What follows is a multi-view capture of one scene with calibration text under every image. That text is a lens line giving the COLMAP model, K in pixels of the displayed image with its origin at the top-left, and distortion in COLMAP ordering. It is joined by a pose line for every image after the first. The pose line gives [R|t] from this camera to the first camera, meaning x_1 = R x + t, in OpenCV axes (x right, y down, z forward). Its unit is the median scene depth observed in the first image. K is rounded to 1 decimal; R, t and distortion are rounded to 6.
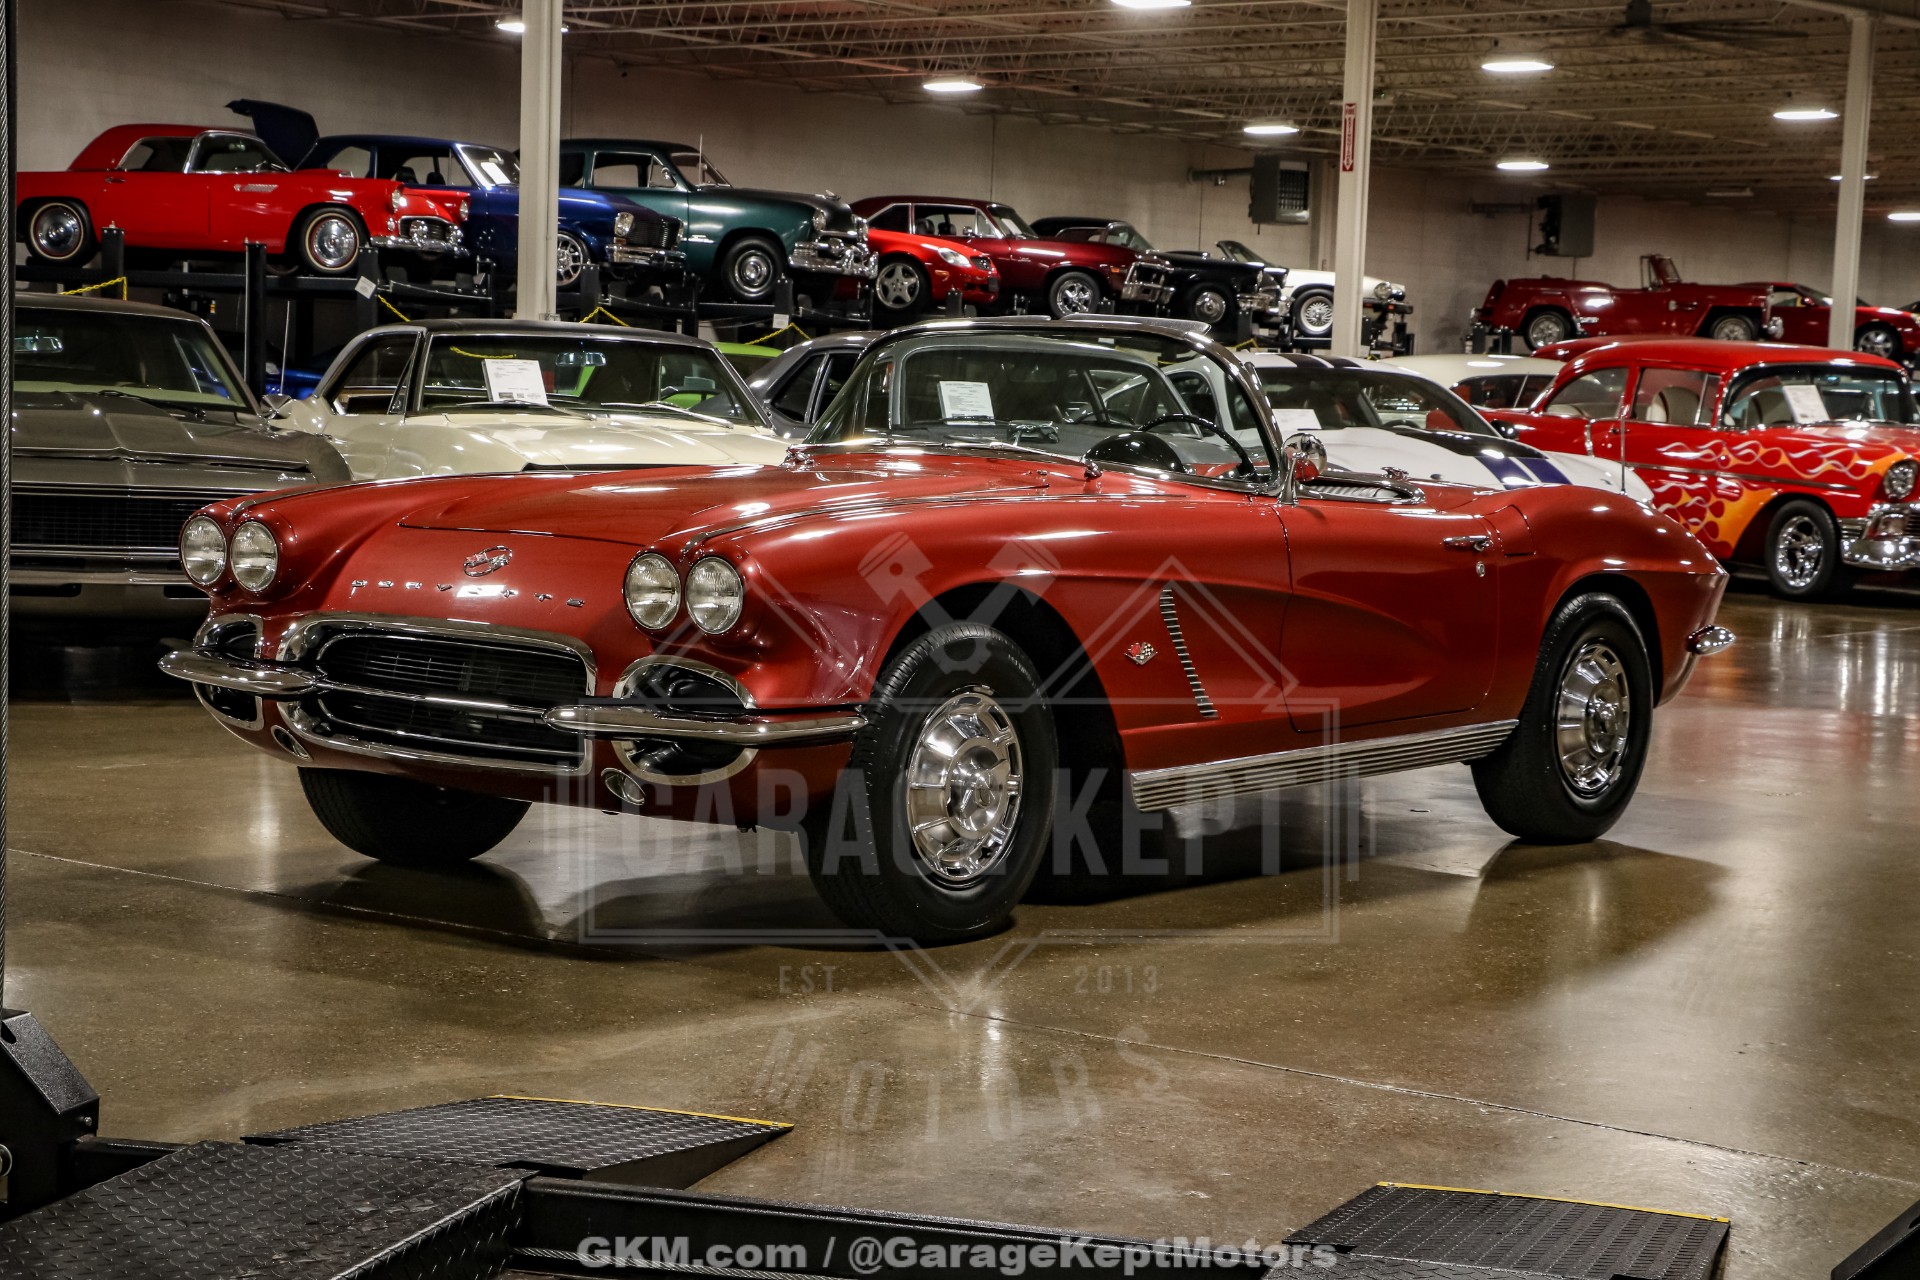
lens RADIAL K [[5024.9, 0, 956.4], [0, 5024.9, 640.4], [0, 0, 1]] dist [0.538692, 1.100322]
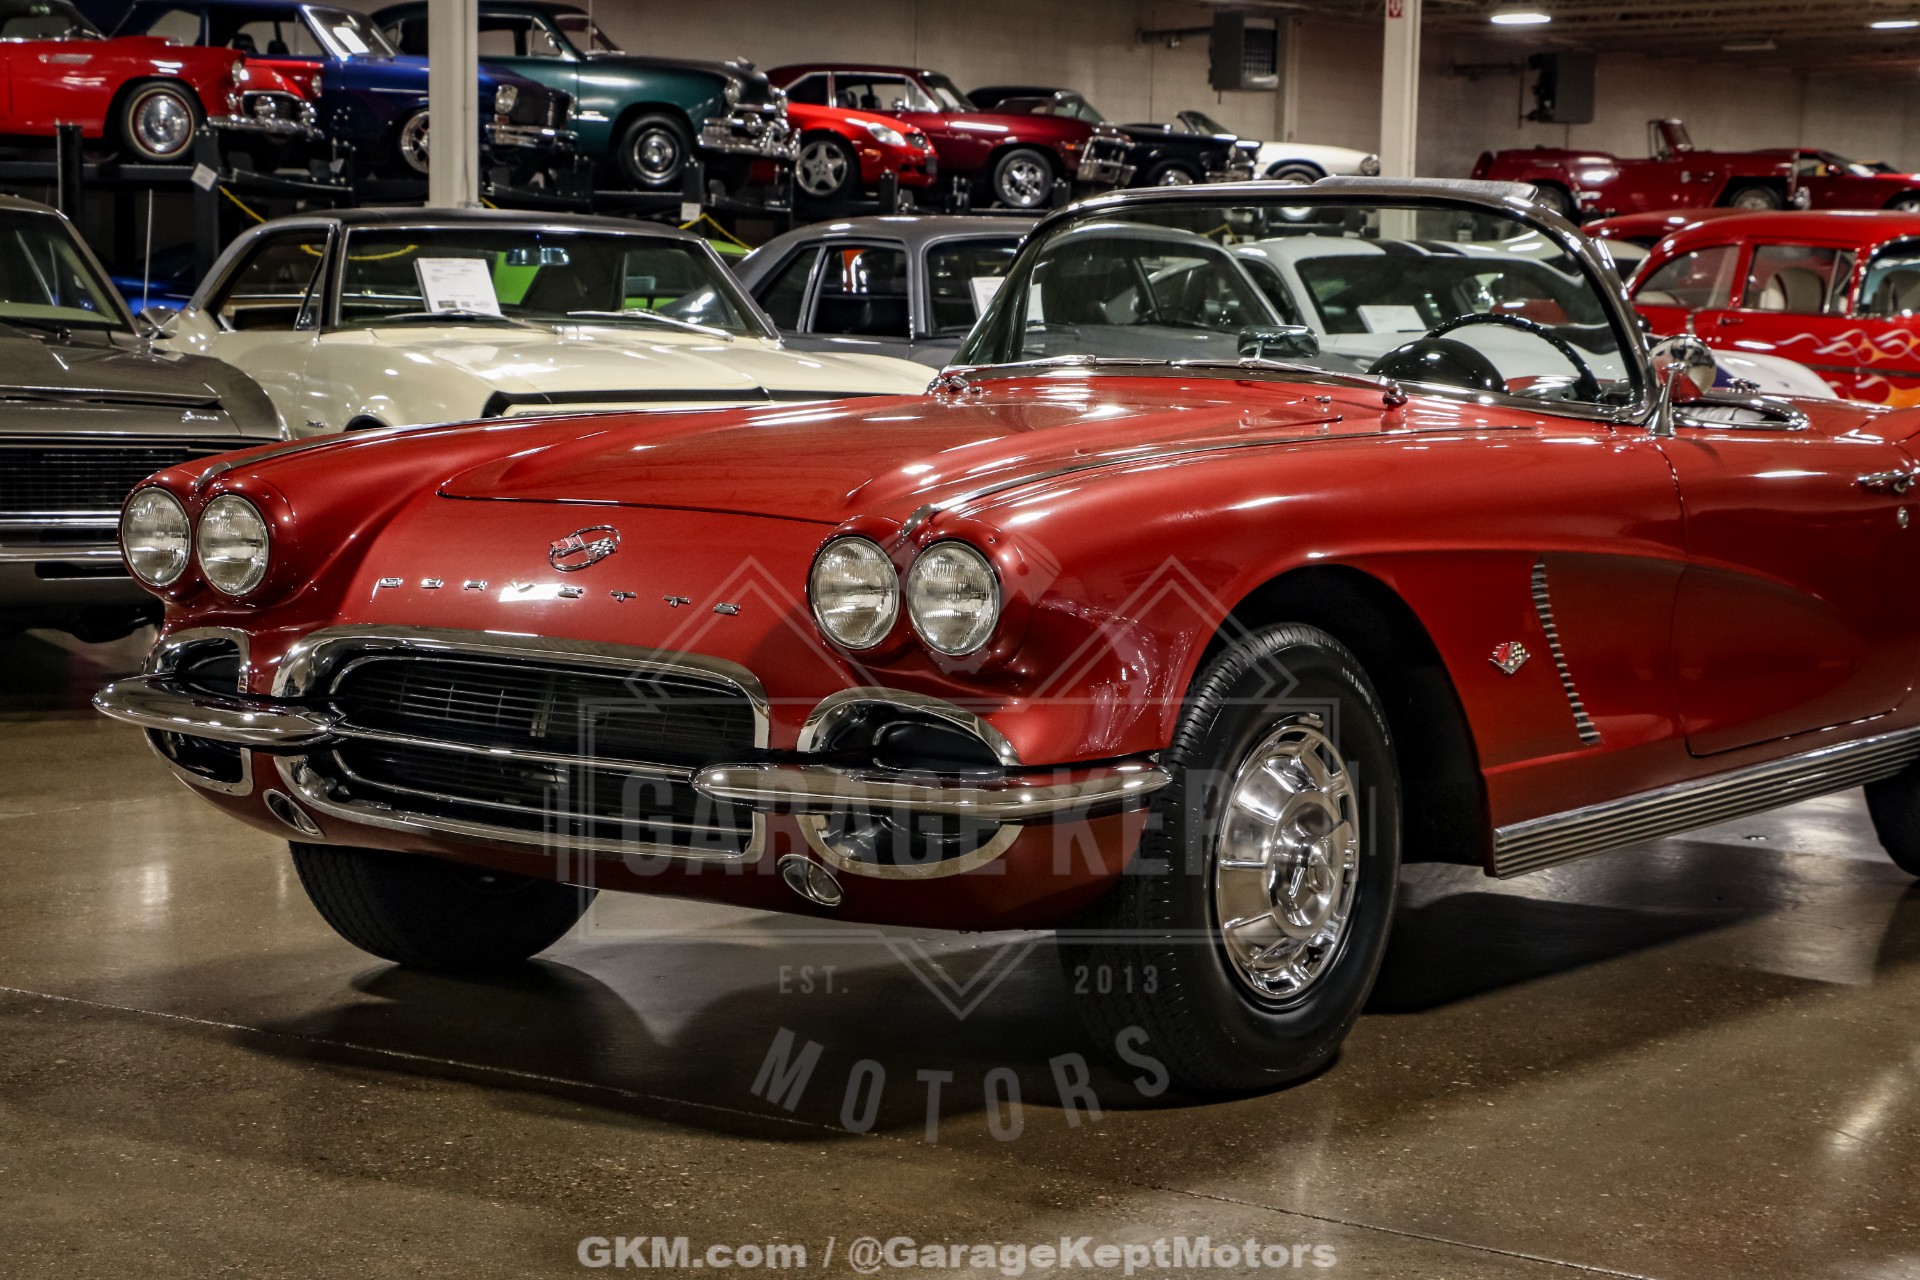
lens RADIAL K [[5024.9, 0, 956.4], [0, 5024.9, 640.4], [0, 0, 1]] dist [0.538692, 1.100322]
pose [[0.998483, -0.021686, 0.050614, -0.048578], [0.020675, 0.999578, 0.020422, -0.010095], [-0.051036, -0.019344, 0.998509, 0.196423]]
